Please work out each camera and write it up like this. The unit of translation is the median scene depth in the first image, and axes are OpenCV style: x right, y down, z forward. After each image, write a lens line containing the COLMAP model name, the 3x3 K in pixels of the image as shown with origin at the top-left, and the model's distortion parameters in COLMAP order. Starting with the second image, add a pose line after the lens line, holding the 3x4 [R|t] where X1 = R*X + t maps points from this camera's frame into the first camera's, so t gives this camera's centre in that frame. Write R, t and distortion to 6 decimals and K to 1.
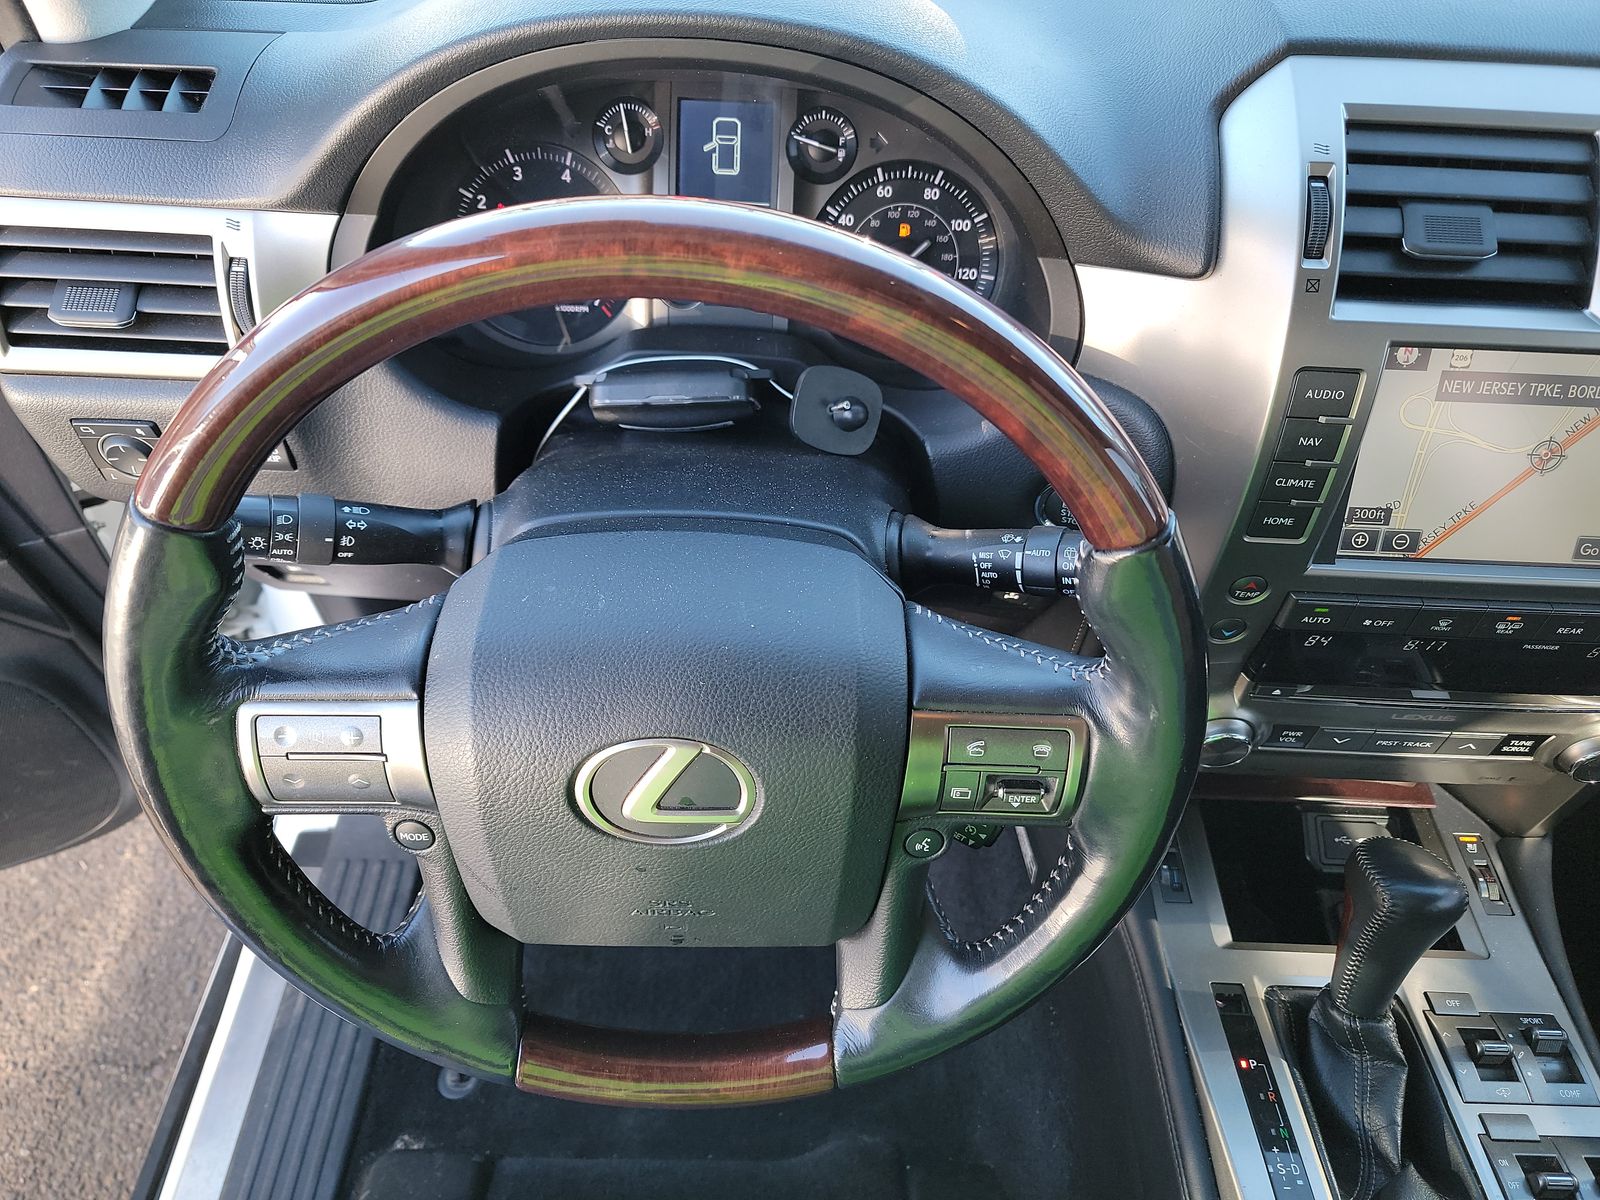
lens RADIAL K [[1127.7, 0, 801.6], [0, 1127.7, 597.2], [0, 0, 1]] dist [0.028960, -0.019193]
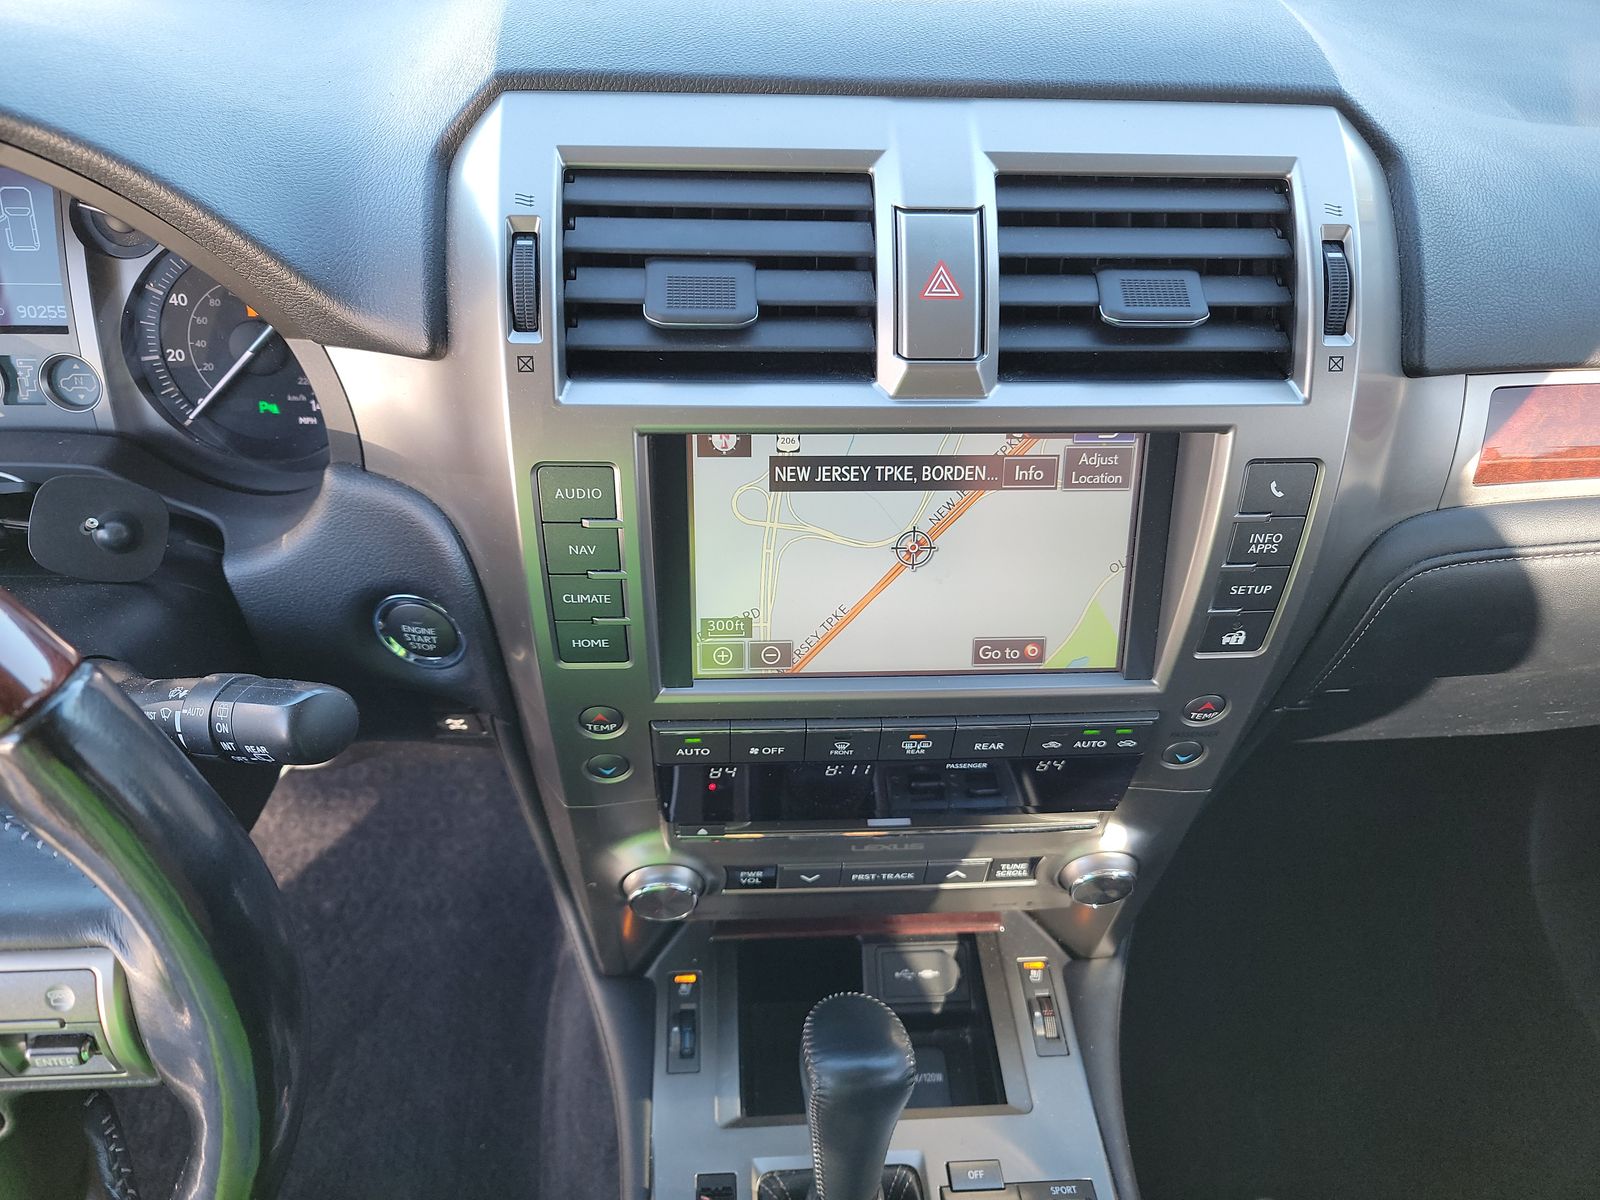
lens RADIAL K [[1127.7, 0, 799.5], [0, 1127.7, 603.5], [0, 0, 1]] dist [0.028960, -0.019193]
pose [[0.996582, -0.053481, 0.062961, 0.499609], [0.057011, 0.996820, -0.055680, -0.039649], [-0.059783, 0.059080, 0.996462, 0.159571]]
